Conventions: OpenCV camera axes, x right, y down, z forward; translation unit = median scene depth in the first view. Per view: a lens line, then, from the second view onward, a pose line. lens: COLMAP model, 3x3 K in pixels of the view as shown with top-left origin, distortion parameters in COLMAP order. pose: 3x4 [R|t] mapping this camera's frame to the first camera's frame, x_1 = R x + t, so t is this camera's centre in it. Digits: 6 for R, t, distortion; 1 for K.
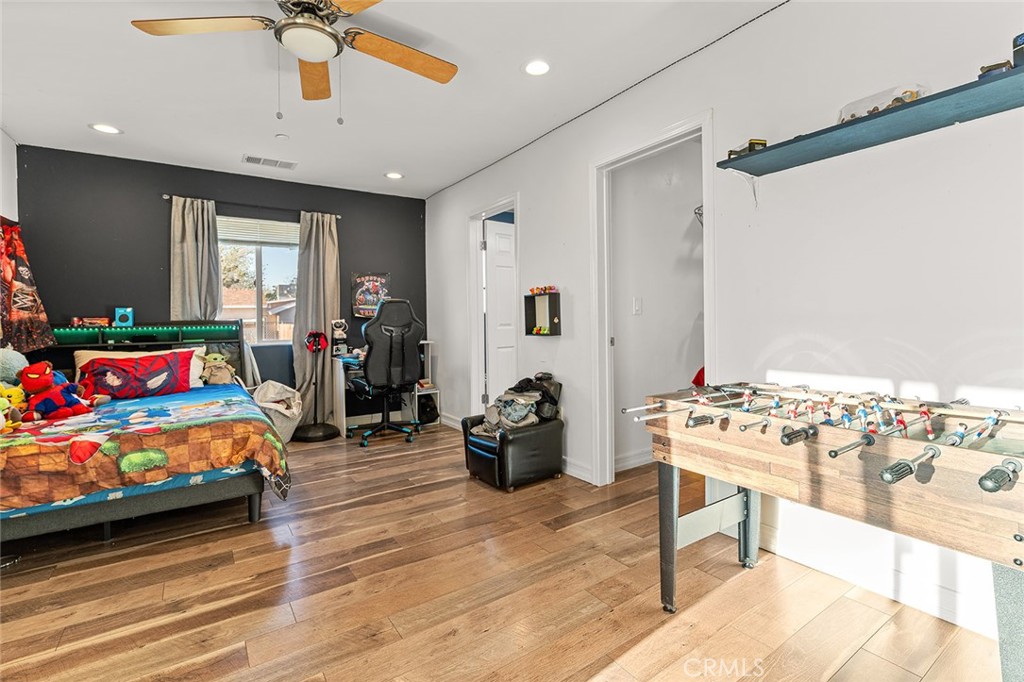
lens RADIAL K [[467.5, 0, 511.4], [0, 467.5, 323.2], [0, 0, 1]] dist [-0.001843, -0.000177]
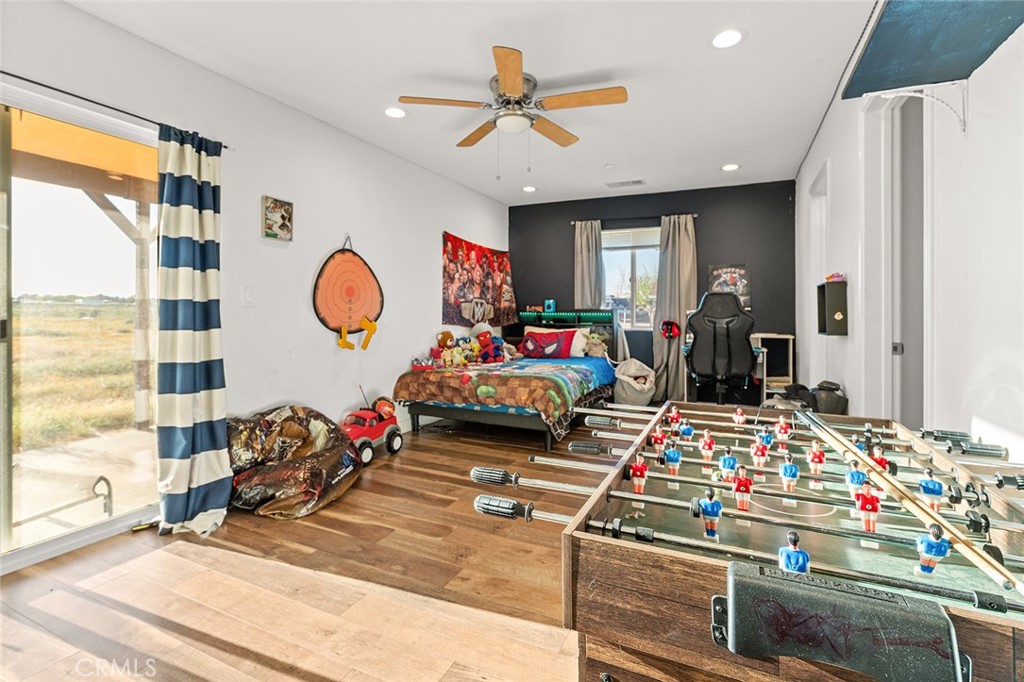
lens RADIAL K [[464.3, 0, 531.6], [0, 464.3, 310.7], [0, 0, 1]] dist [-0.035933, -0.000057]
pose [[0.532797, 0.019165, -0.846026, 0.409204], [-0.022433, 0.999712, 0.008519, -0.009005], [0.845945, 0.014440, 0.533074, 0.135038]]
